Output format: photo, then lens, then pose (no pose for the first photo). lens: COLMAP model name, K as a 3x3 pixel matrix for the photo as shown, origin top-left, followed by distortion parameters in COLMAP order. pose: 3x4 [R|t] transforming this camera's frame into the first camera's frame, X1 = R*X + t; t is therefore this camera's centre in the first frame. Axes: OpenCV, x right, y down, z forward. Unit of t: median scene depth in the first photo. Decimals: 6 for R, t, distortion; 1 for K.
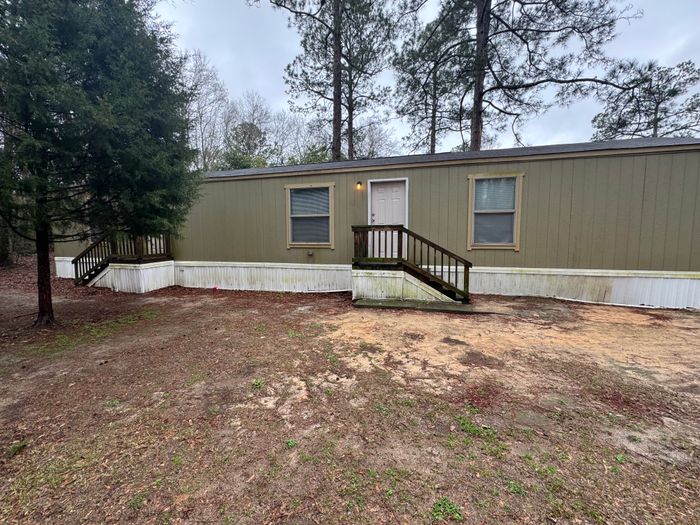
lens RADIAL K [[278.9, 0, 349.8], [0, 278.9, 262.3], [0, 0, 1]] dist [0.009955, -0.000254]
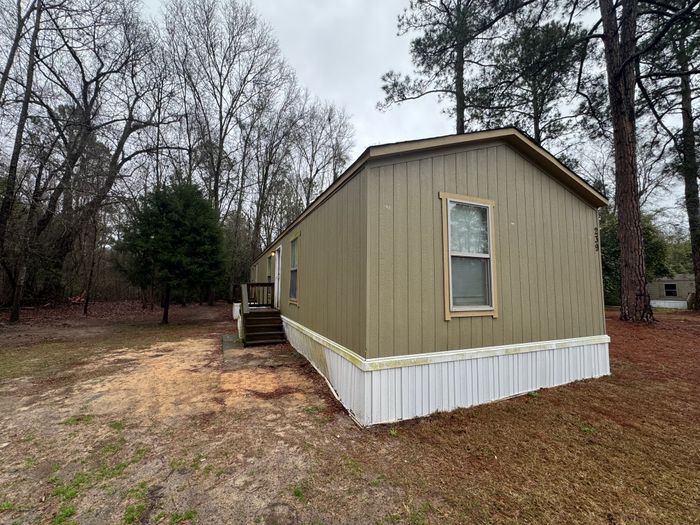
lens RADIAL K [[282.5, 0, 349.9], [0, 282.5, 265.3], [0, 0, 1]] dist [0.000222, 0.000032]
pose [[0.624199, -0.047893, -0.779796, 2.726722], [-0.060545, 0.992152, -0.109400, -0.142758], [0.778916, 0.115500, 0.616401, 0.915558]]
